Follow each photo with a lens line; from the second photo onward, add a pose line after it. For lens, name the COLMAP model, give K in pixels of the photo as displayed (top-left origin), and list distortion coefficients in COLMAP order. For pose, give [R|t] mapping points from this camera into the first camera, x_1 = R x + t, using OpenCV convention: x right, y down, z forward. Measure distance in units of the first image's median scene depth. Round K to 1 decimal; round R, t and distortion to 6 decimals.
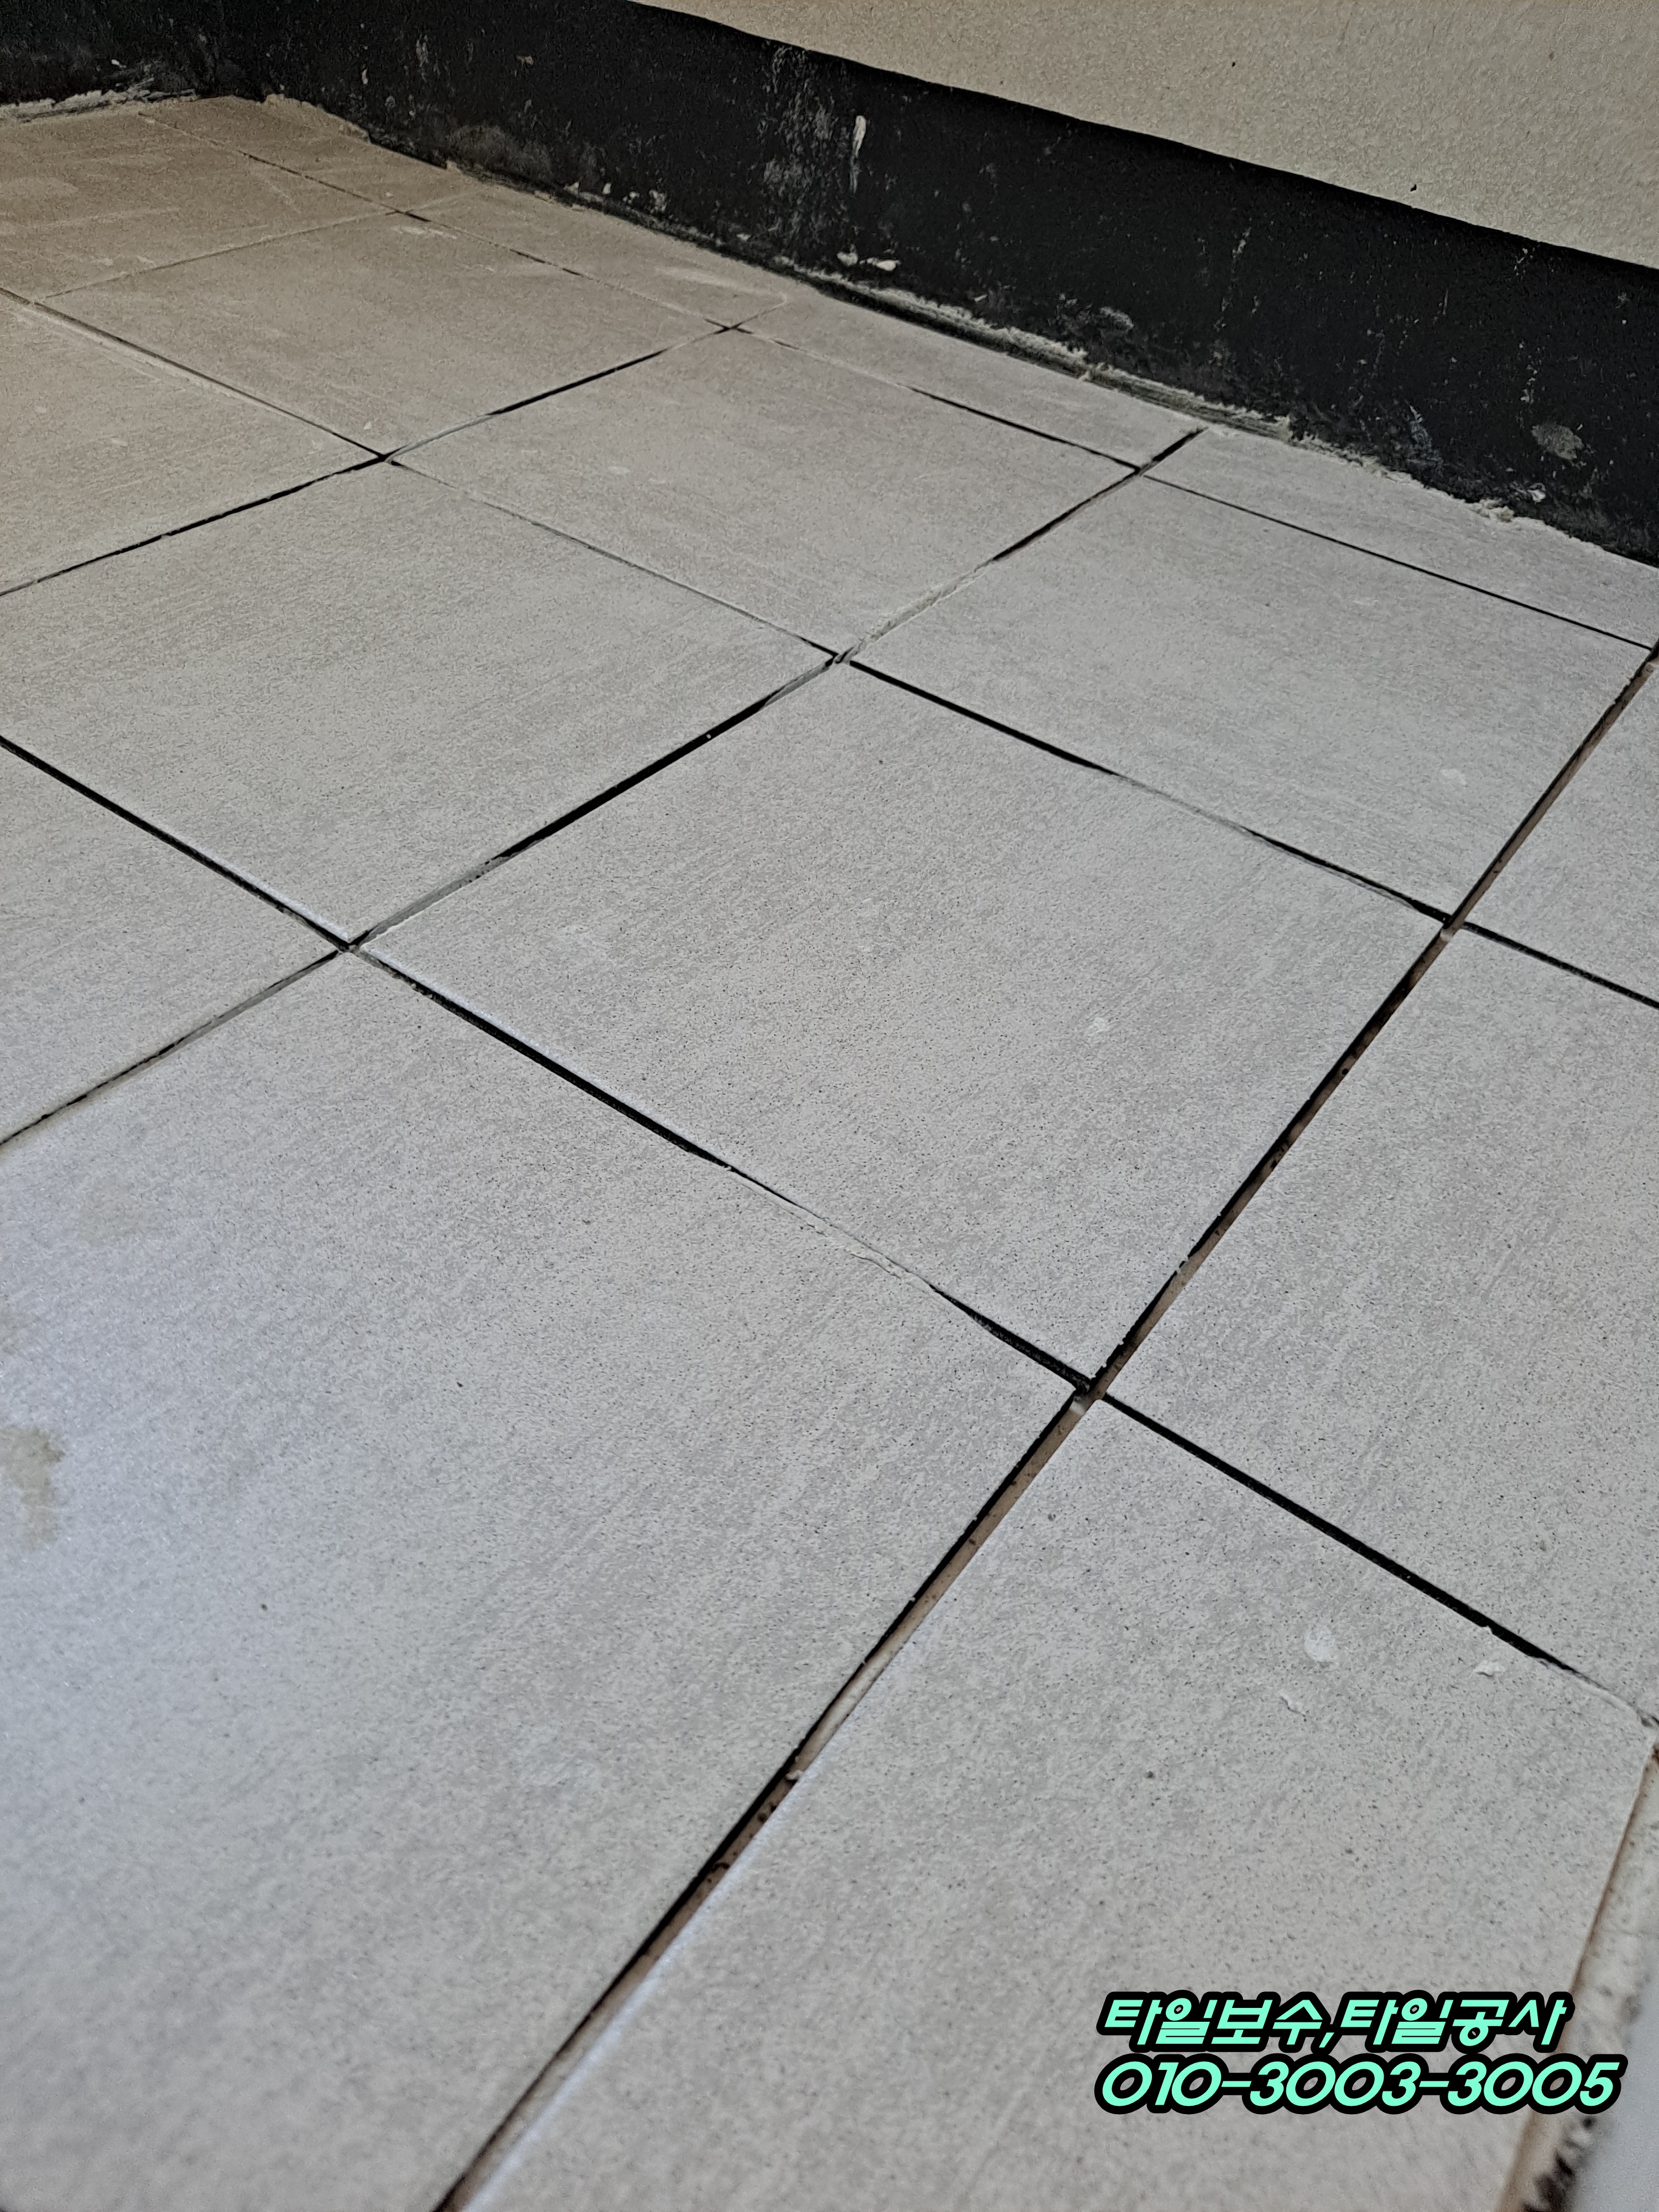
lens RADIAL K [[1656.8, 0, 837.6], [0, 1656.8, 1099.4], [0, 0, 1]] dist [0.033437, -0.039296]
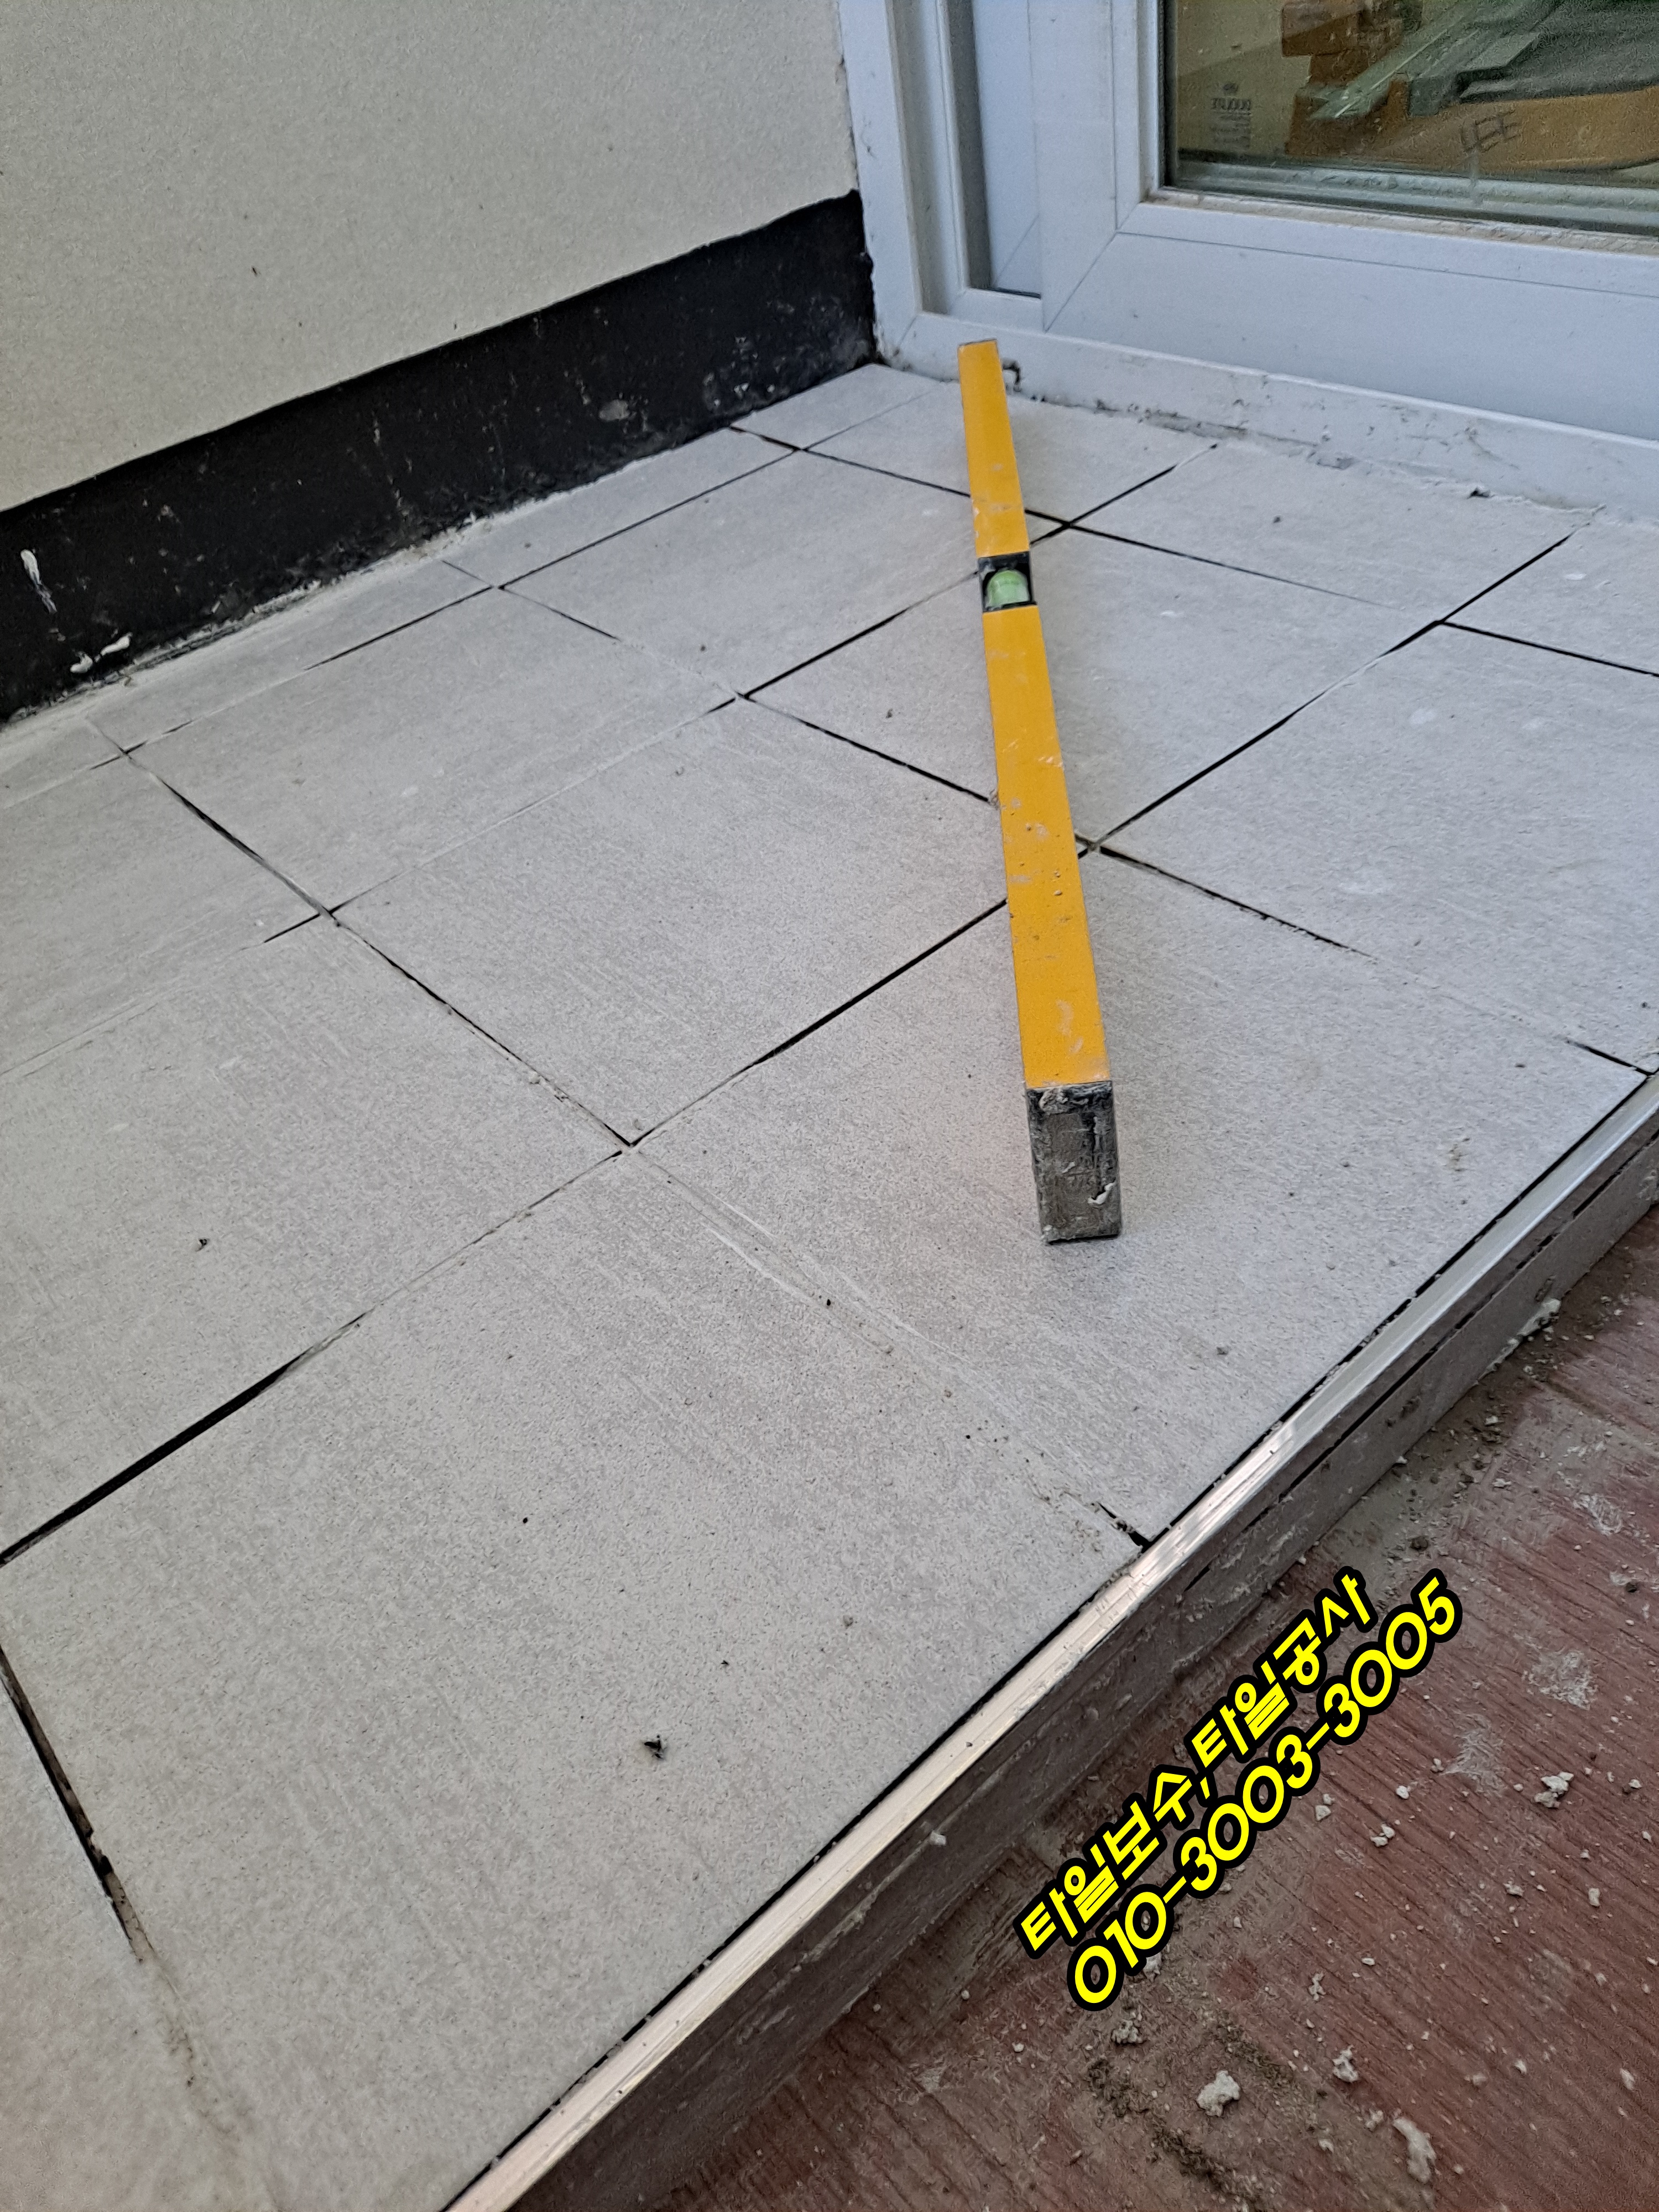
lens RADIAL K [[1631.2, 0, 829.5], [0, 1631.2, 1106.0], [0, 0, 1]] dist [0.032645, -0.049095]
pose [[0.220160, -0.725872, 0.651644, -1.907911], [0.776026, 0.535090, 0.333860, -0.829929], [-0.591028, 0.432190, 0.681101, 0.329590]]
